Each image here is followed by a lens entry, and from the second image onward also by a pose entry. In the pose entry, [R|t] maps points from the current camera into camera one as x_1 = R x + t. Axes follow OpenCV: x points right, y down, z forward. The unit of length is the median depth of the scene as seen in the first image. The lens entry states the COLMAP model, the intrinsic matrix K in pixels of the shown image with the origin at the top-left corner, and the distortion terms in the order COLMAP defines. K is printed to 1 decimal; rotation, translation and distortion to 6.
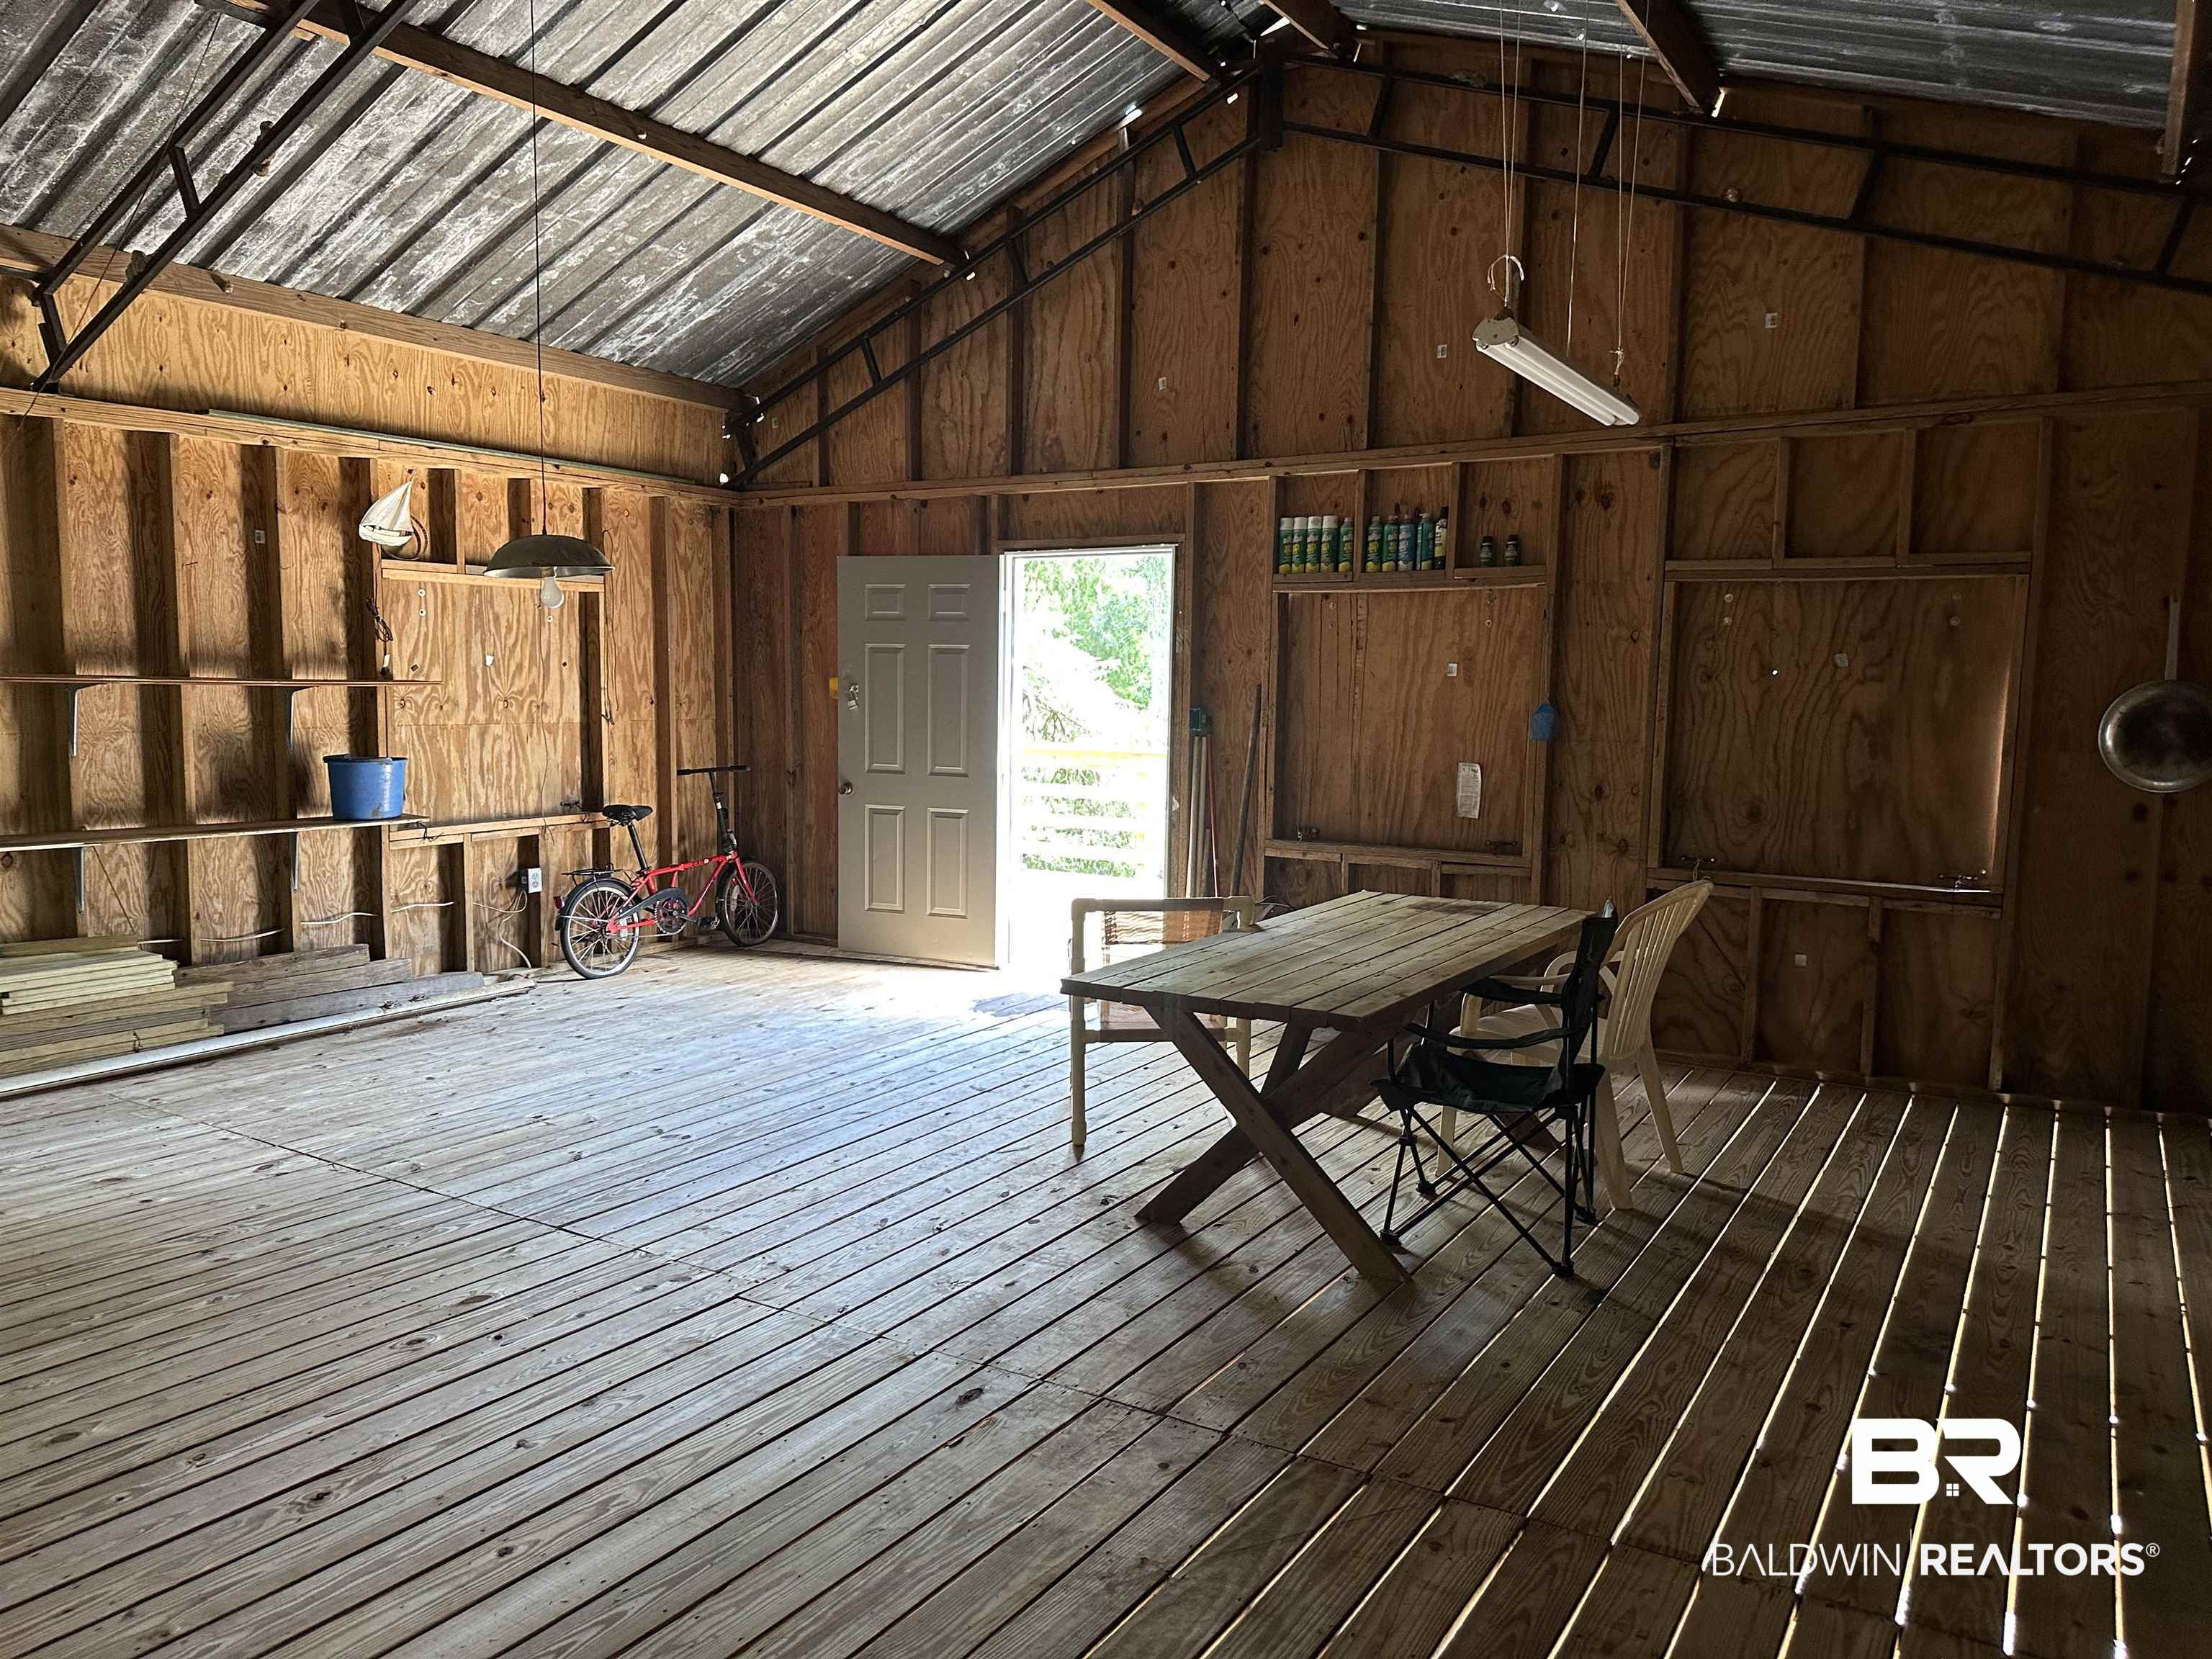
lens RADIAL K [[1568.9, 0, 1105.5], [0, 1568.9, 873.1], [0, 0, 1]] dist [0.000514, -0.046079]
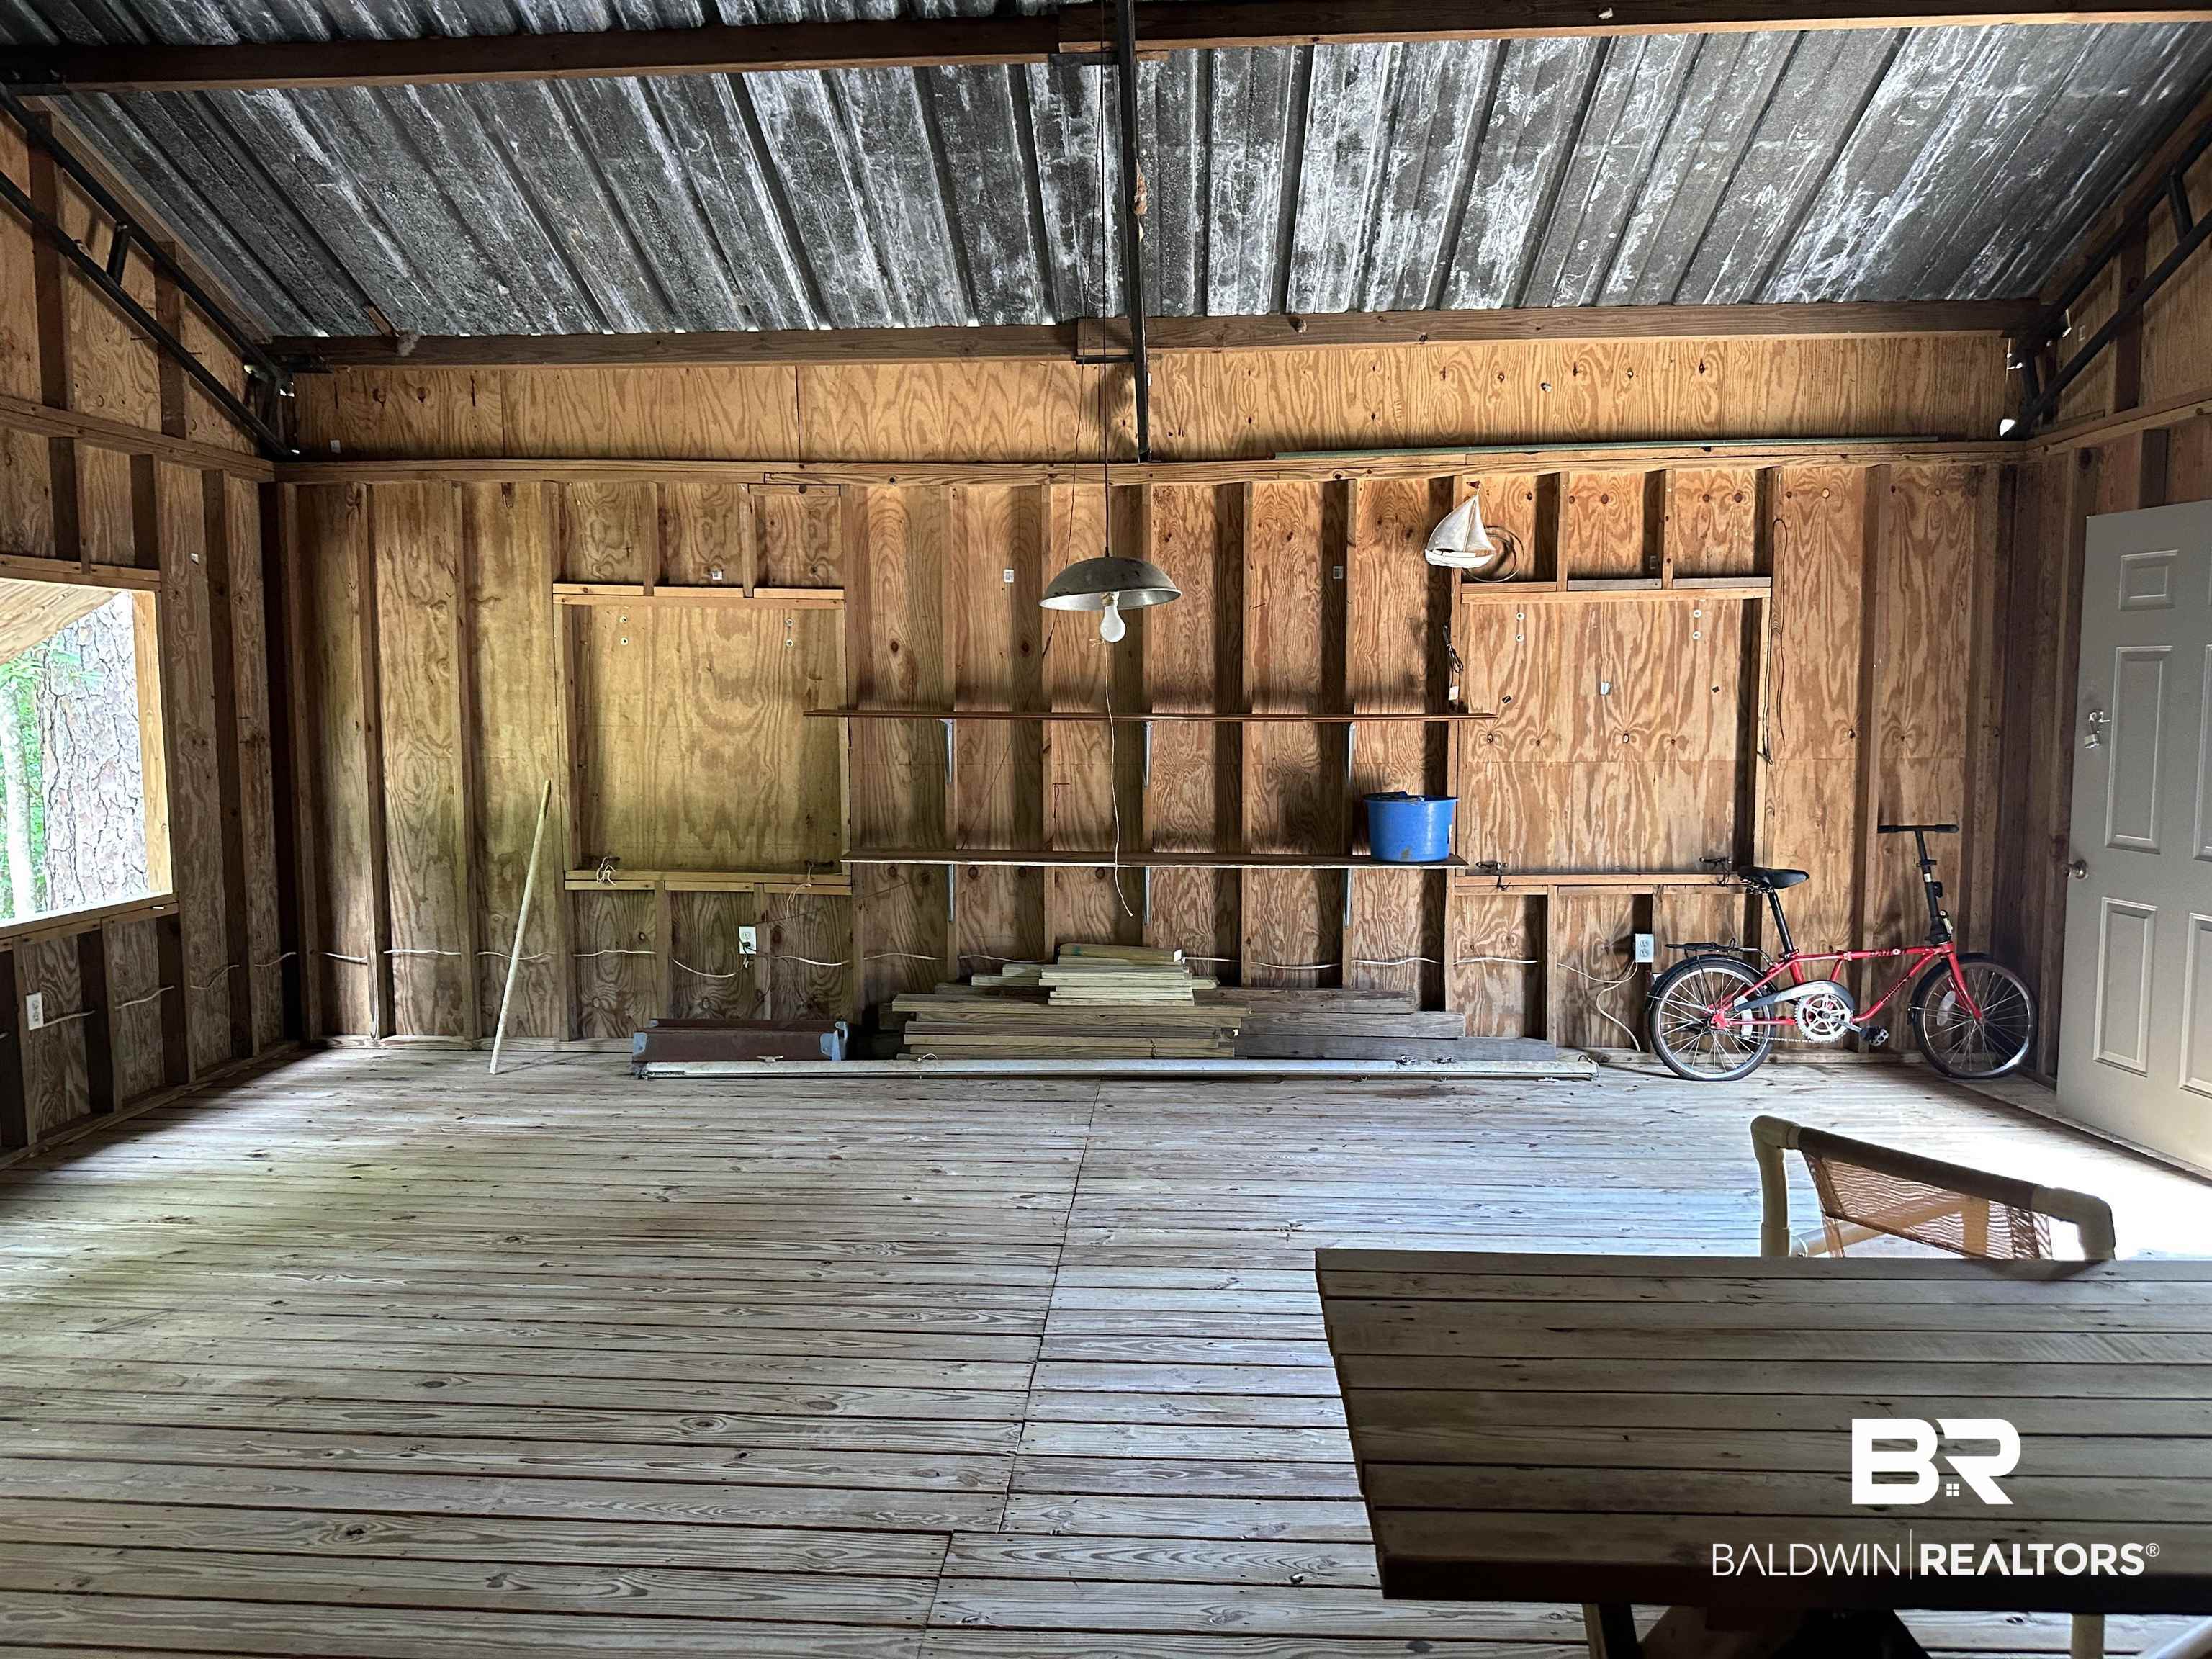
lens RADIAL K [[1538.5, 0, 1106.0], [0, 1538.5, 829.5], [0, 0, 1]] dist [0.160662, -0.312908]
pose [[0.467447, 0.061960, -0.881847, 0.262079], [-0.092714, 0.995476, 0.020798, -0.055049], [0.879146, 0.072037, 0.471077, 0.390284]]
